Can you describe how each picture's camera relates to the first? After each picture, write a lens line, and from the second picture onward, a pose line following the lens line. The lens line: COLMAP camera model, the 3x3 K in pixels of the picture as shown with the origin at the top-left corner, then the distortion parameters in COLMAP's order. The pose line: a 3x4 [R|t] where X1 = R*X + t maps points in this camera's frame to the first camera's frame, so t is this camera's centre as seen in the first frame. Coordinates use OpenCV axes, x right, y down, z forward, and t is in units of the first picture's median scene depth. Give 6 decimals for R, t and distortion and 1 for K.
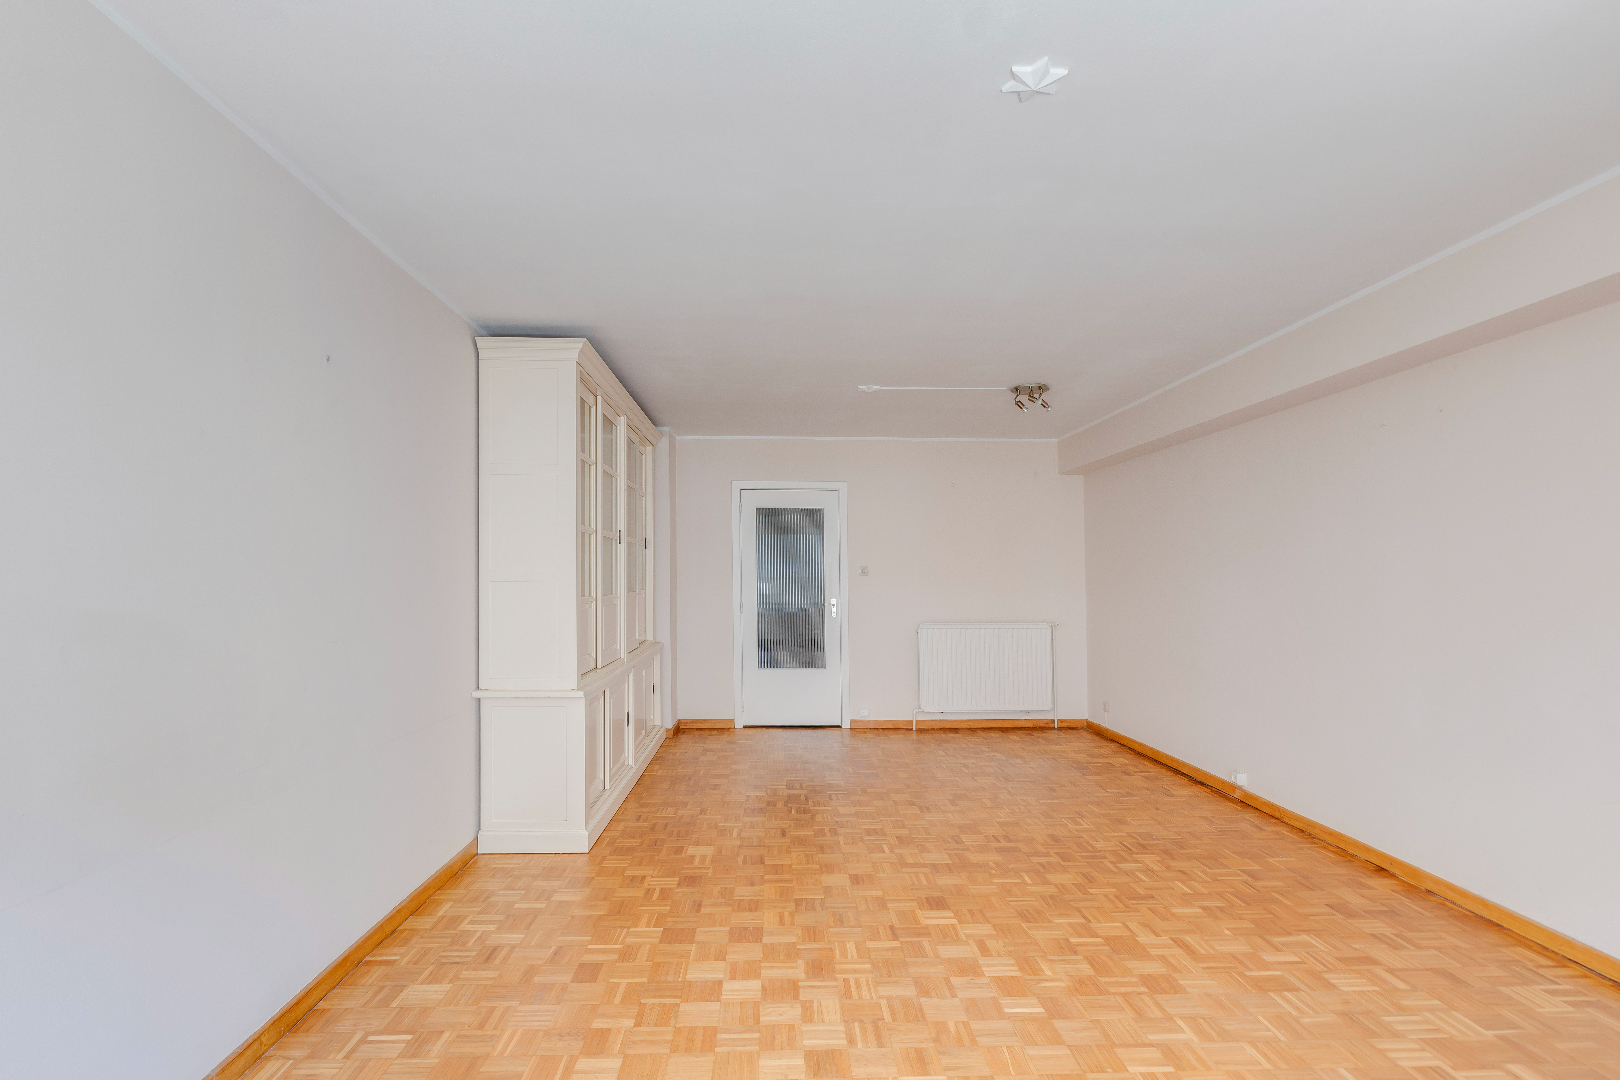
lens RADIAL K [[785.0, 0, 766.5], [0, 785.0, 559.3], [0, 0, 1]] dist [0.003465, -0.001039]
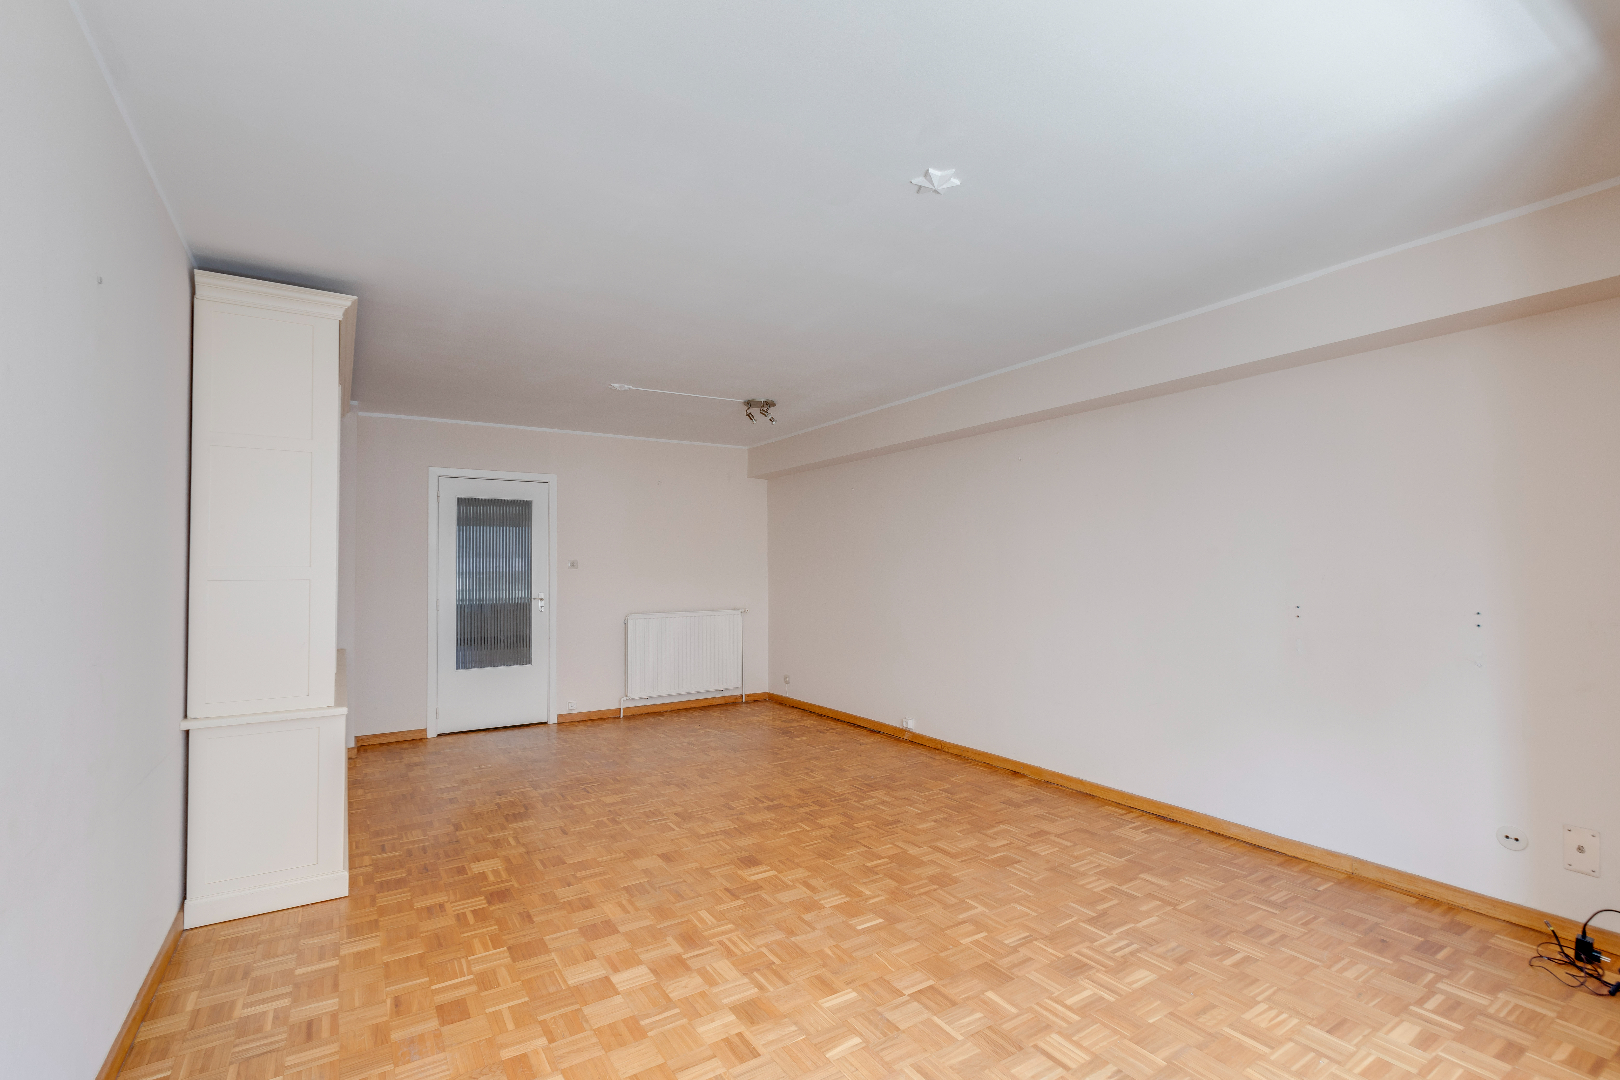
lens RADIAL K [[768.3, 0, 802.1], [0, 768.3, 546.4], [0, 0, 1]] dist [-0.000830, -0.000677]
pose [[0.848875, 0.005862, 0.528562, -0.265982], [-0.002125, 0.999968, -0.007677, -0.001726], [-0.528590, 0.005394, 0.848860, 0.027976]]
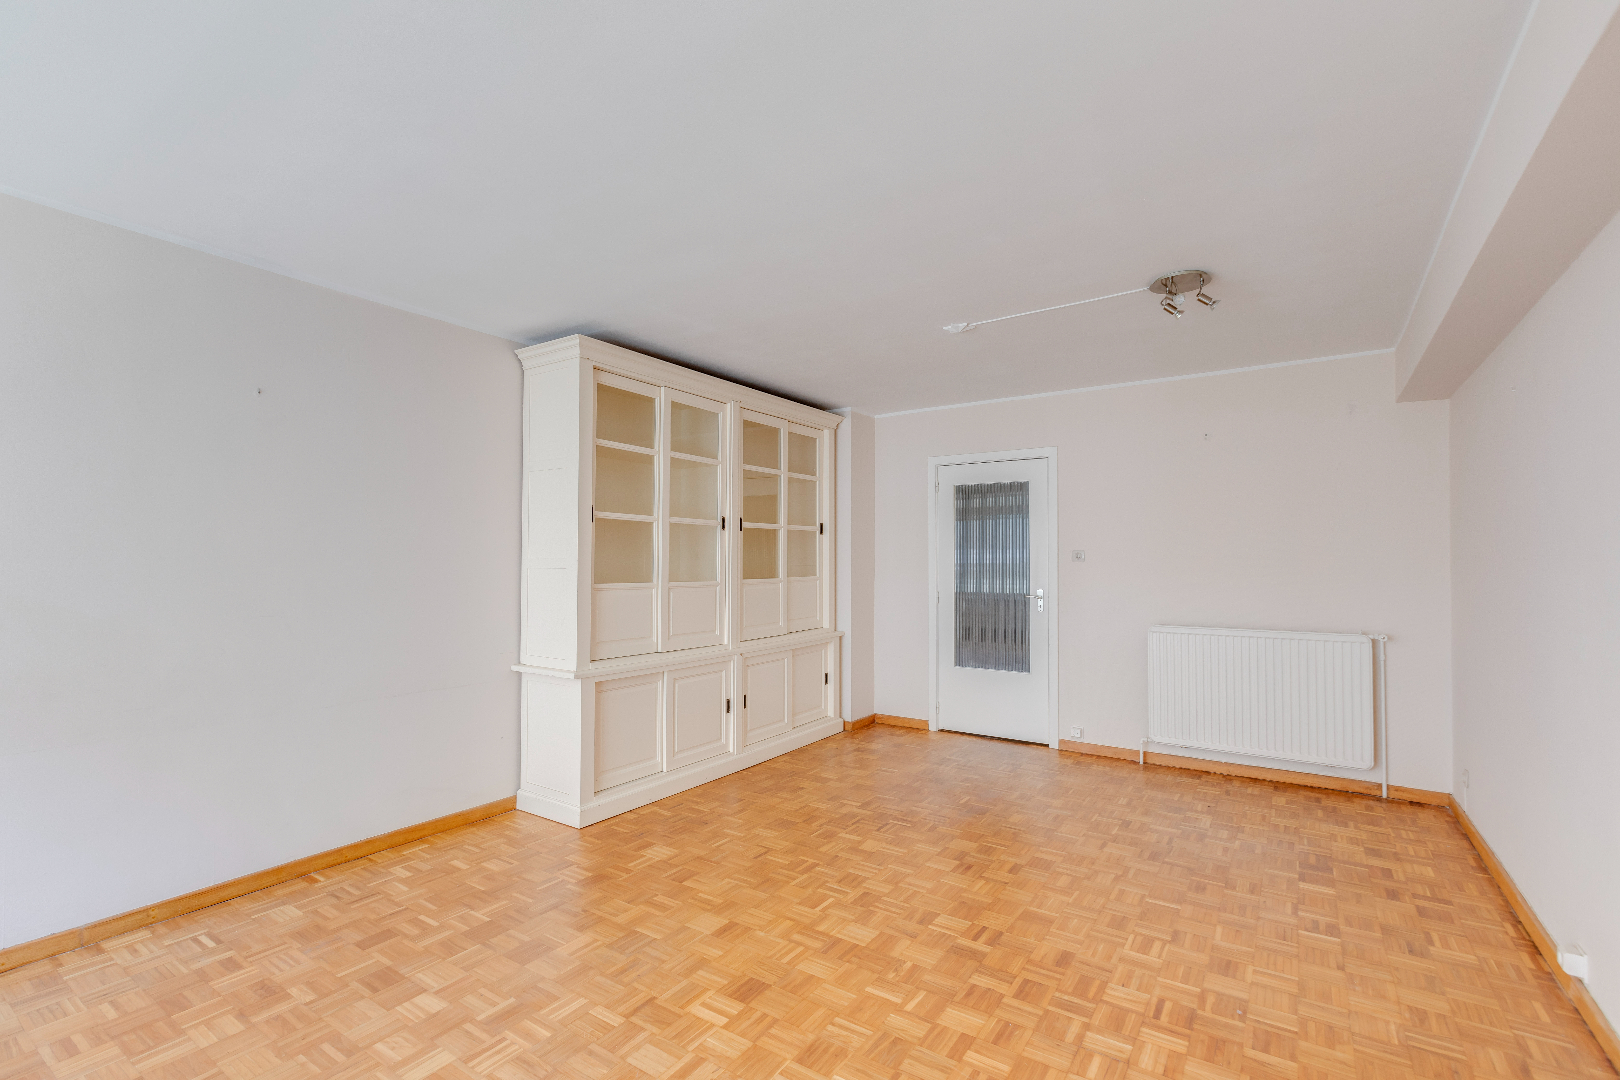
lens RADIAL K [[734.8, 0, 768.3], [0, 734.8, 559.4], [0, 0, 1]] dist [0.003869, 0.000167]
pose [[0.805028, -0.002589, -0.593231, 0.584259], [0.013211, 0.999821, 0.013564, 0.007101], [0.593089, -0.018757, 0.804918, 0.391984]]
